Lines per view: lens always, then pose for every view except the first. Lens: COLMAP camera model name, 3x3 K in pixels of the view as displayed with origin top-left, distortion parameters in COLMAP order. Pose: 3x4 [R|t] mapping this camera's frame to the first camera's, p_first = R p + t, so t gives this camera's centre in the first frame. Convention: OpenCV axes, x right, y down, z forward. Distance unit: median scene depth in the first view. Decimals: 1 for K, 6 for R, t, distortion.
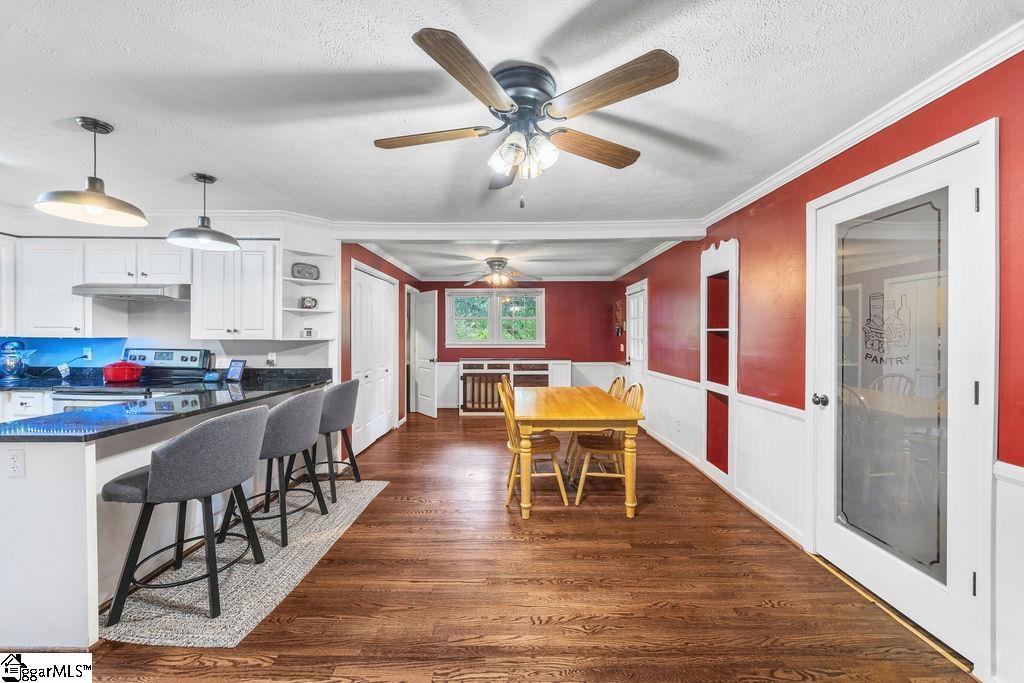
lens RADIAL K [[391.2, 0, 511.5], [0, 391.2, 335.6], [0, 0, 1]] dist [-0.001016, -0.000244]
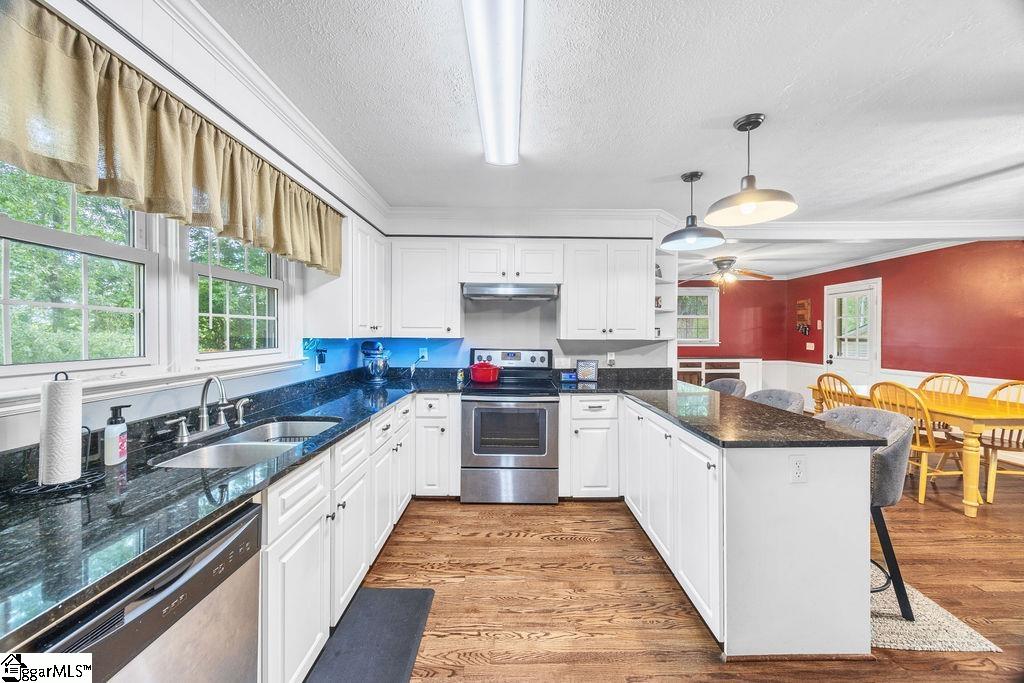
lens RADIAL K [[387.2, 0, 509.5], [0, 387.2, 338.7], [0, 0, 1]] dist [0.000295, 0.000141]
pose [[0.999924, -0.002635, 0.012030, -0.910577], [0.002486, 0.999921, 0.012347, -0.004494], [-0.012062, -0.012317, 0.999851, 0.019278]]
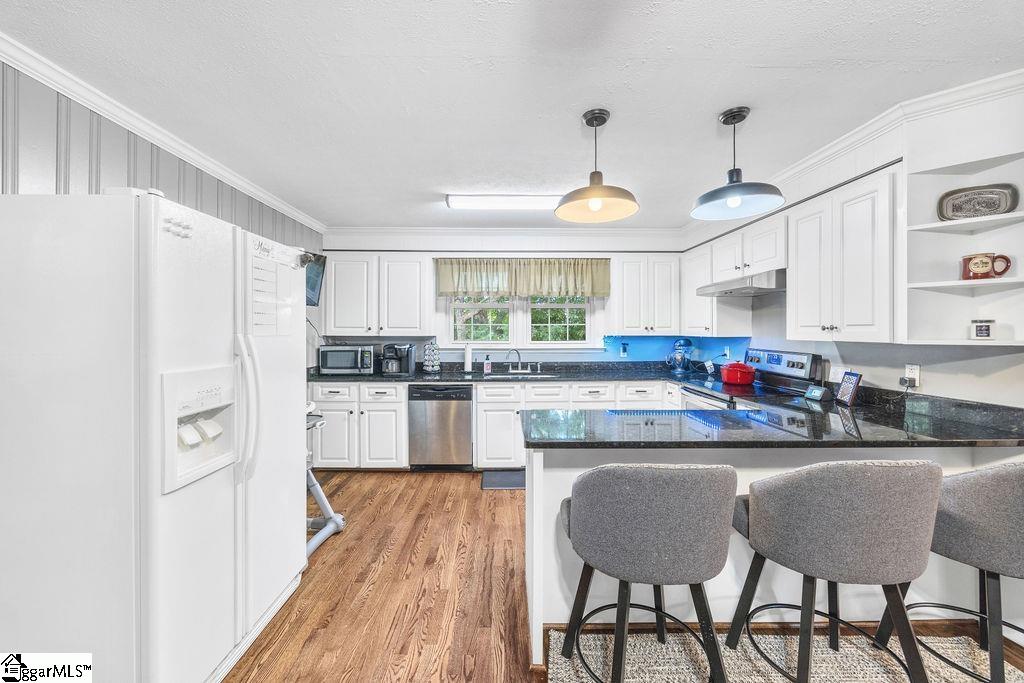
lens RADIAL K [[401.3, 0, 510.5], [0, 401.3, 332.5], [0, 0, 1]] dist [0.000257, 0.000131]
pose [[0.030918, -0.003057, -0.999517, -0.049441], [0.004042, 0.999988, -0.002934, -0.004672], [0.999514, -0.003950, 0.030930, 0.412876]]
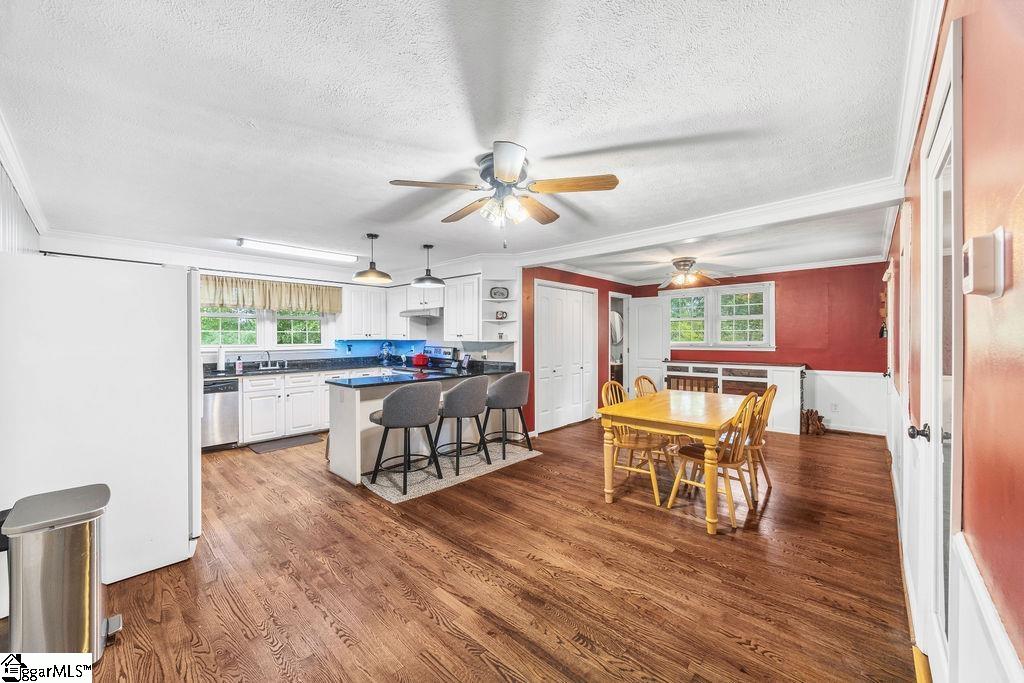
lens RADIAL K [[387.2, 0, 509.5], [0, 387.2, 338.7], [0, 0, 1]] dist [0.000295, 0.000141]
pose [[0.738125, -0.001143, -0.674663, 0.442958], [0.005639, 0.999974, 0.004475, -0.006076], [0.674640, -0.007107, 0.738112, -0.003723]]
